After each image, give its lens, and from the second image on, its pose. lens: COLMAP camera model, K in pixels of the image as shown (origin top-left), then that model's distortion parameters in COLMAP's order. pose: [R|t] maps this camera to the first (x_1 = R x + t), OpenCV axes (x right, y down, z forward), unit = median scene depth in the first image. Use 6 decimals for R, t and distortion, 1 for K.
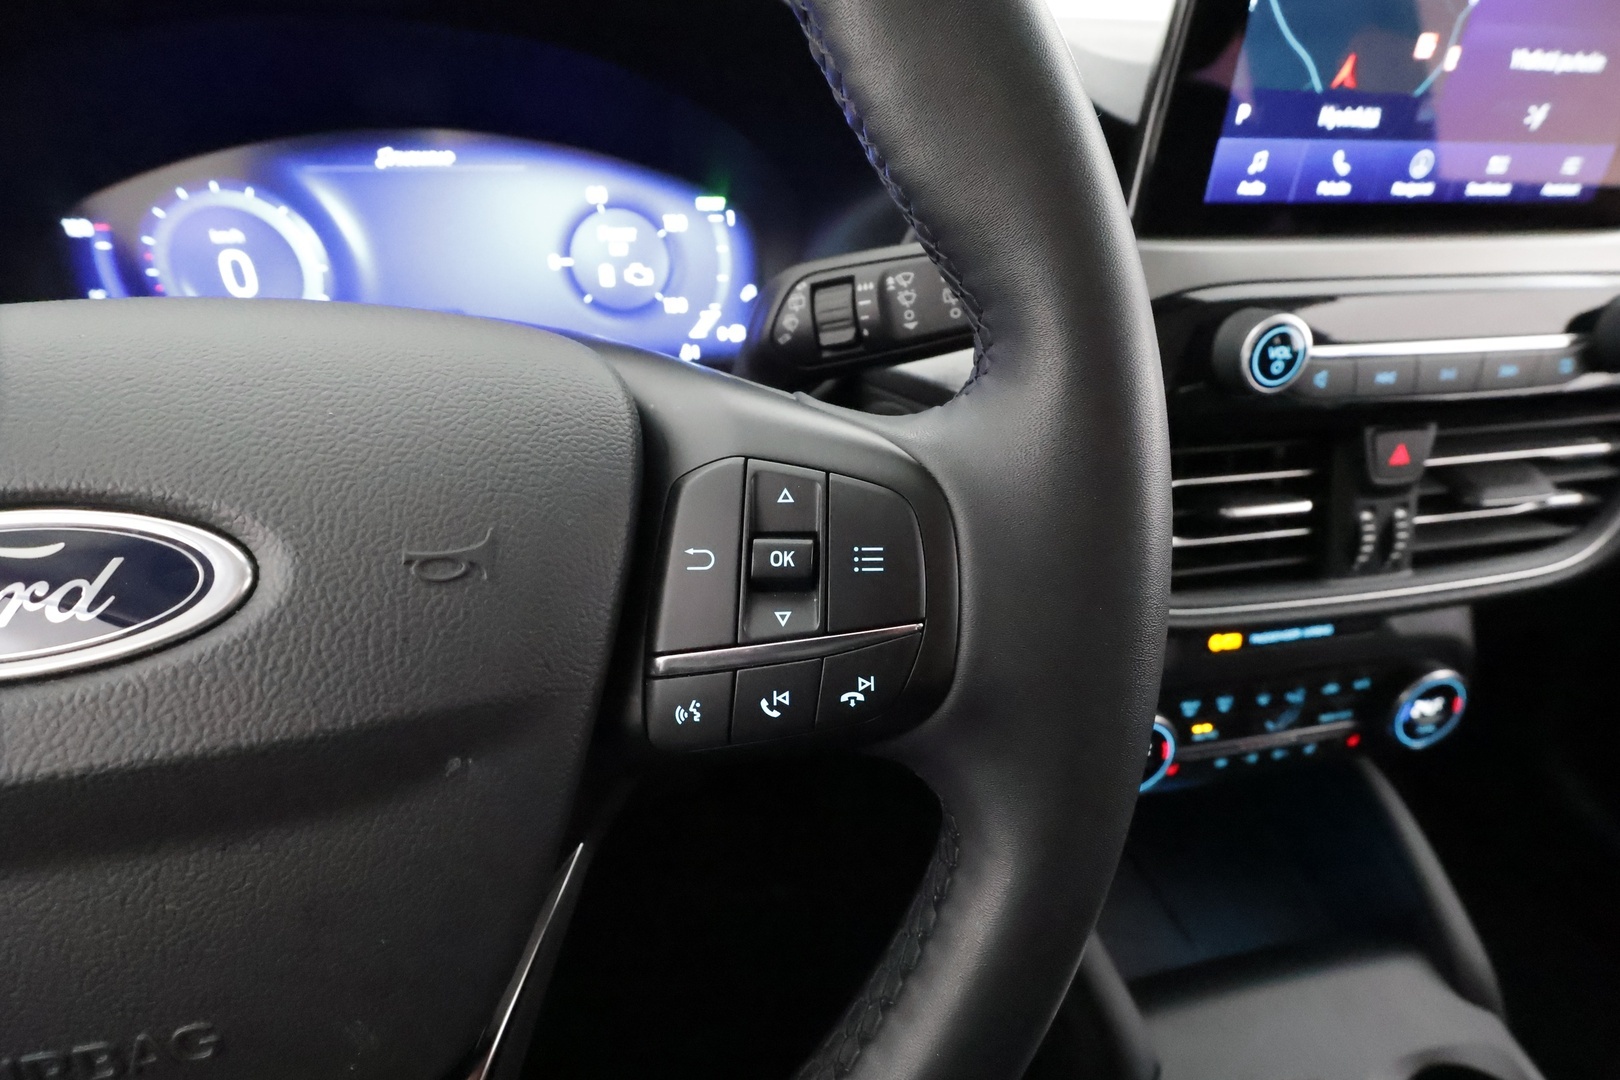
lens RADIAL K [[748.0, 0, 814.8], [0, 748.0, 536.6], [0, 0, 1]] dist [-0.002103, 0.002007]
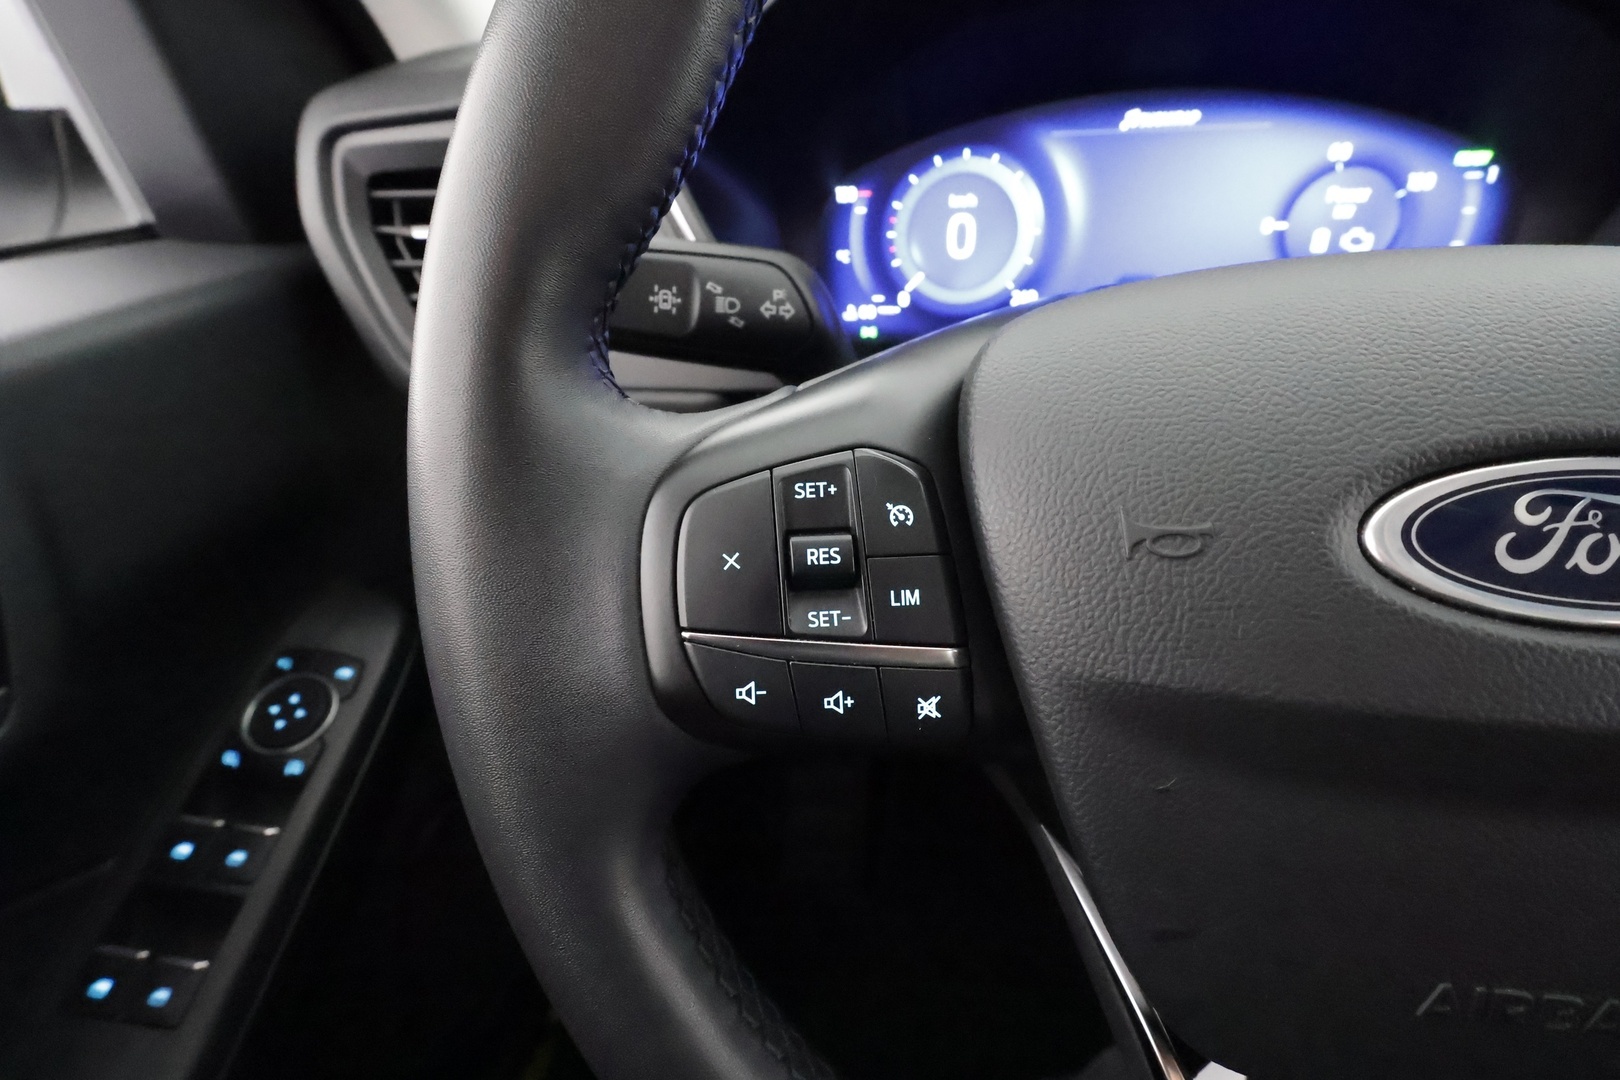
lens RADIAL K [[748.0, 0, 815.9], [0, 748.0, 537.1], [0, 0, 1]] dist [-0.002103, 0.002007]
pose [[0.943513, 0.131196, -0.304254, -0.597652], [-0.114128, 0.990758, 0.073302, 0.023098], [0.311059, -0.034437, 0.949766, -0.103833]]
